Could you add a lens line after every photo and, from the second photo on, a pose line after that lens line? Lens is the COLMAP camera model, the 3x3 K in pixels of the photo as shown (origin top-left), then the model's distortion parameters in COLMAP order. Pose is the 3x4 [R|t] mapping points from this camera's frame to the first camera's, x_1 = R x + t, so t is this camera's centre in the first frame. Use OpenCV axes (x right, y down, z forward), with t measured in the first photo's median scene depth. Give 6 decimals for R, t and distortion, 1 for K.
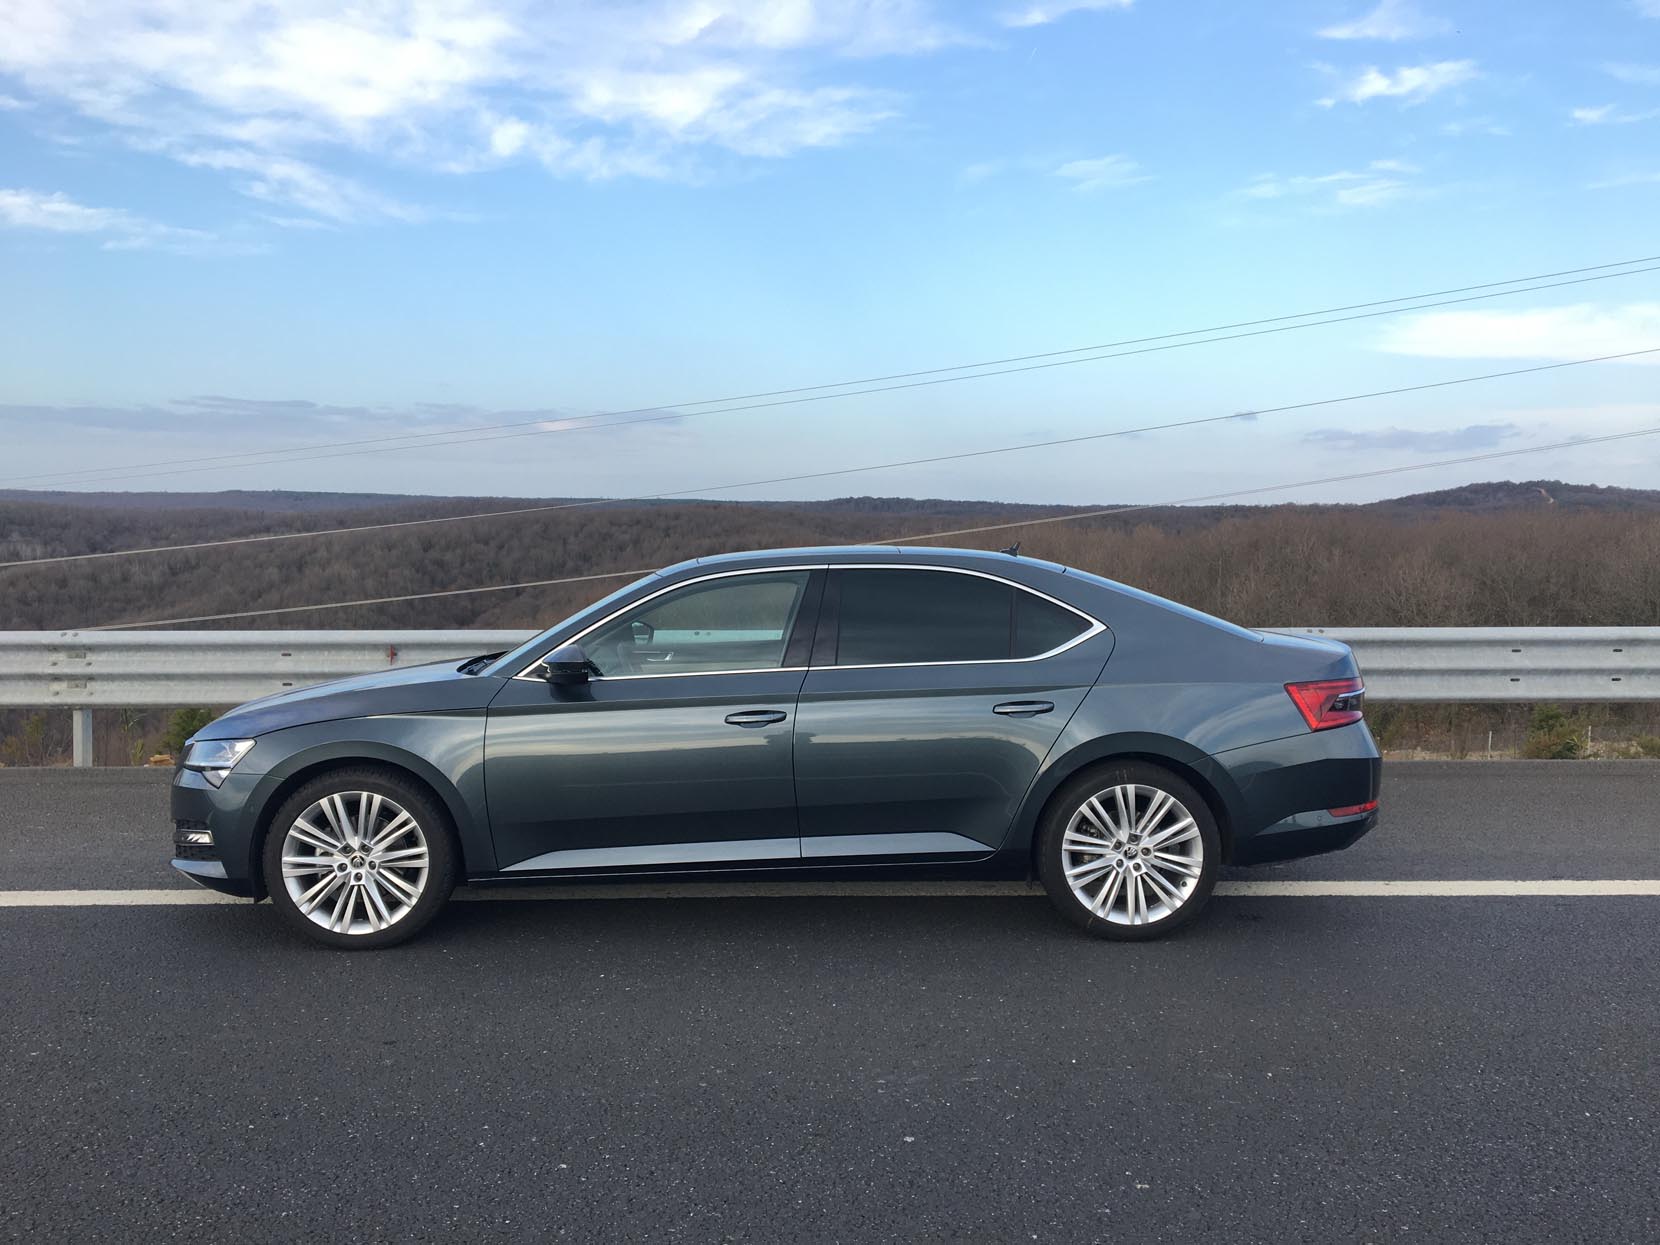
lens RADIAL K [[1428.3, 0, 833.2], [0, 1428.3, 625.6], [0, 0, 1]] dist [0.103684, -0.146792]
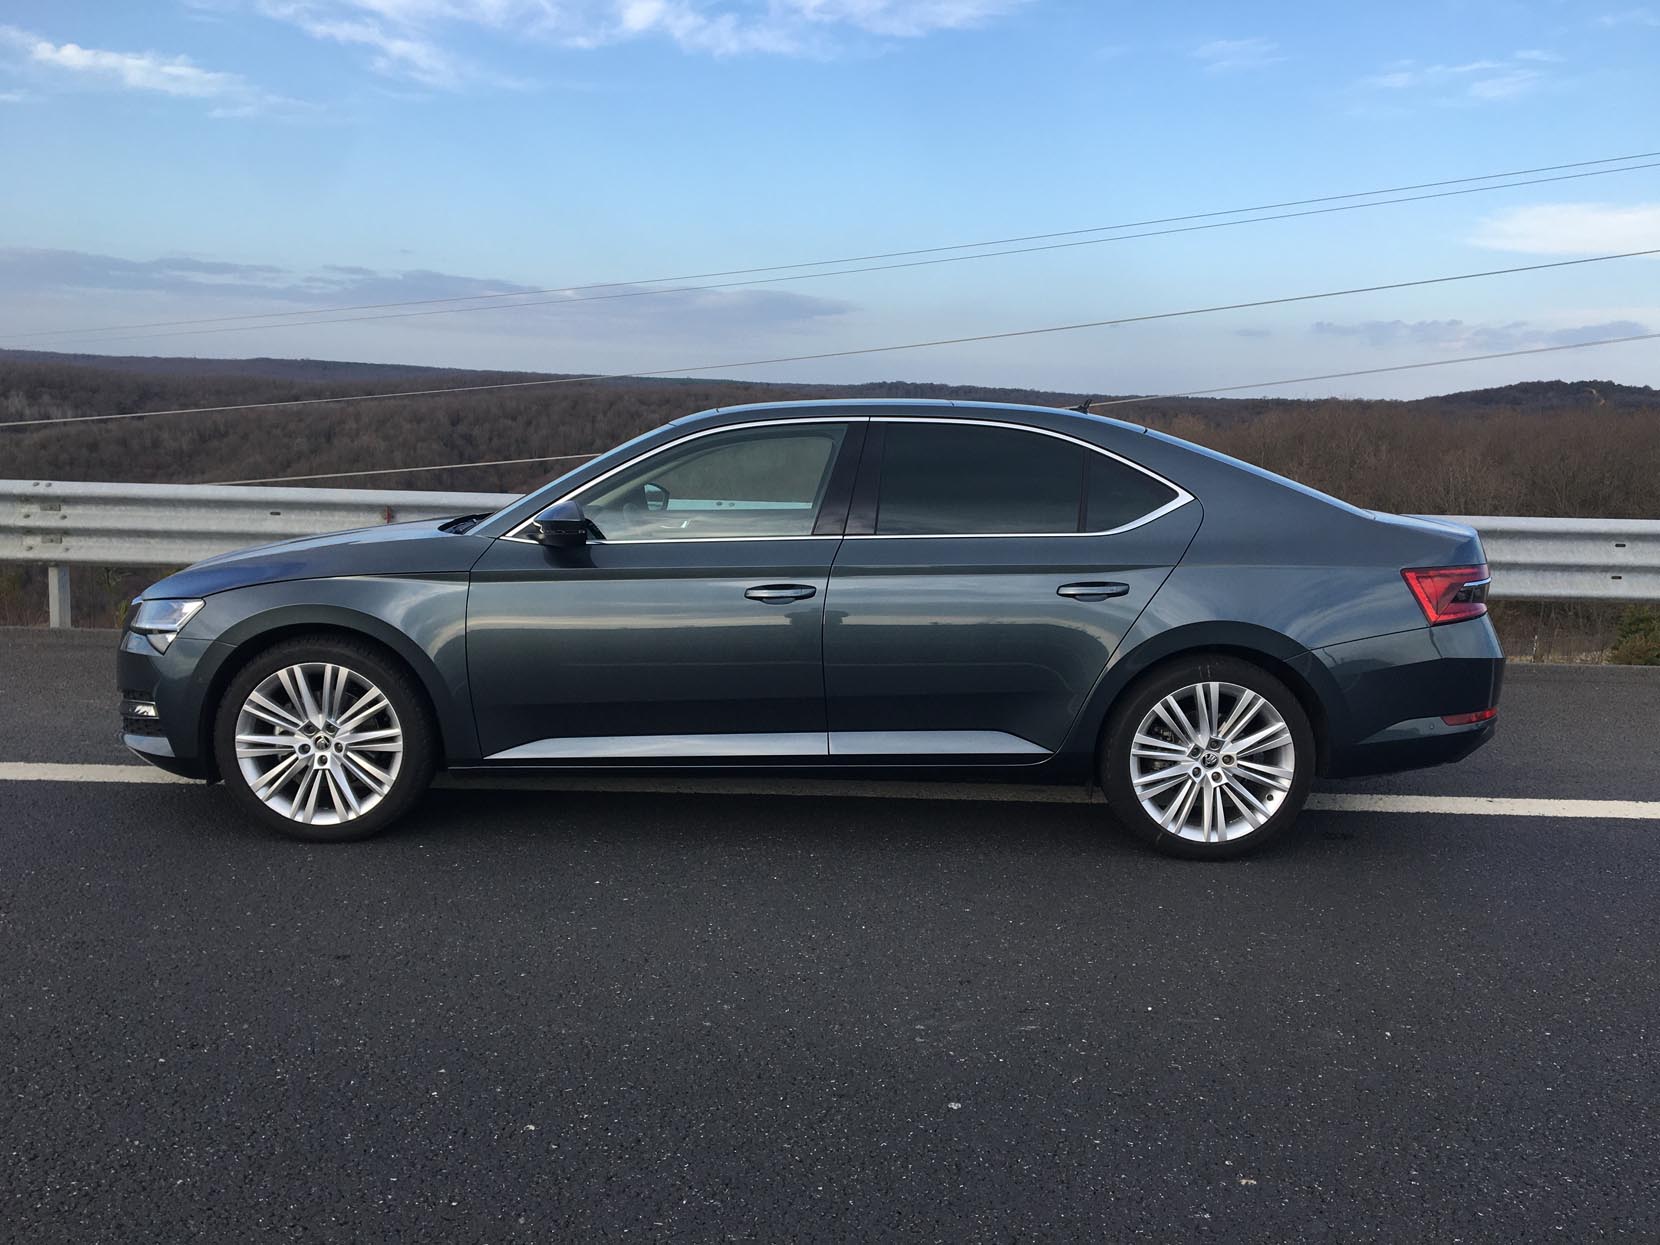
lens RADIAL K [[1414.2, 0, 830.0], [0, 1414.2, 622.5], [0, 0, 1]] dist [0.099828, -0.139720]
pose [[0.999402, 0.028373, -0.019753, -0.006732], [-0.026782, 0.996700, 0.076623, 0.015682], [0.021862, -0.076049, 0.996864, 0.145454]]
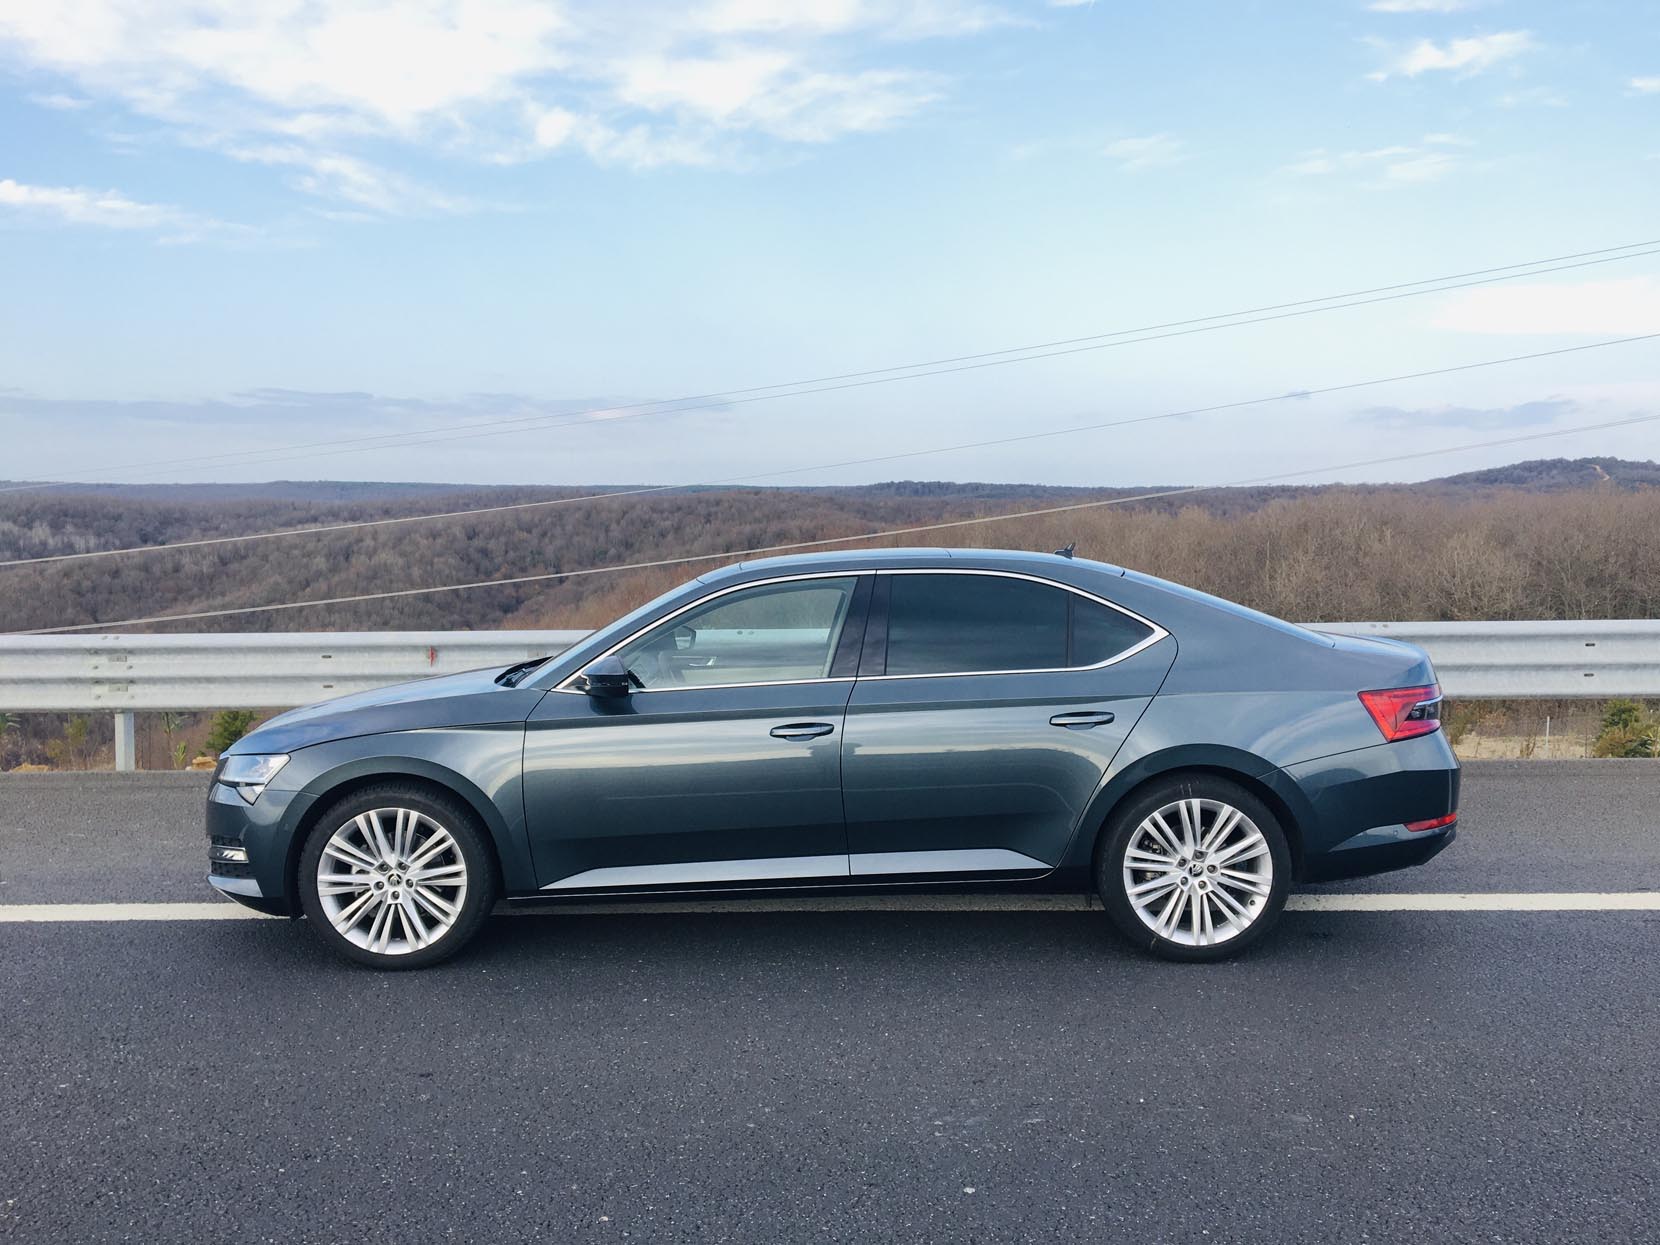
lens RADIAL K [[1425.4, 0, 830.0], [0, 1425.4, 622.5], [0, 0, 1]] dist [0.096702, -0.132259]
pose [[0.999503, -0.006096, -0.030942, -0.004936], [0.006400, 0.999932, 0.009724, -0.016826], [0.030881, -0.009917, 0.999474, 0.040902]]
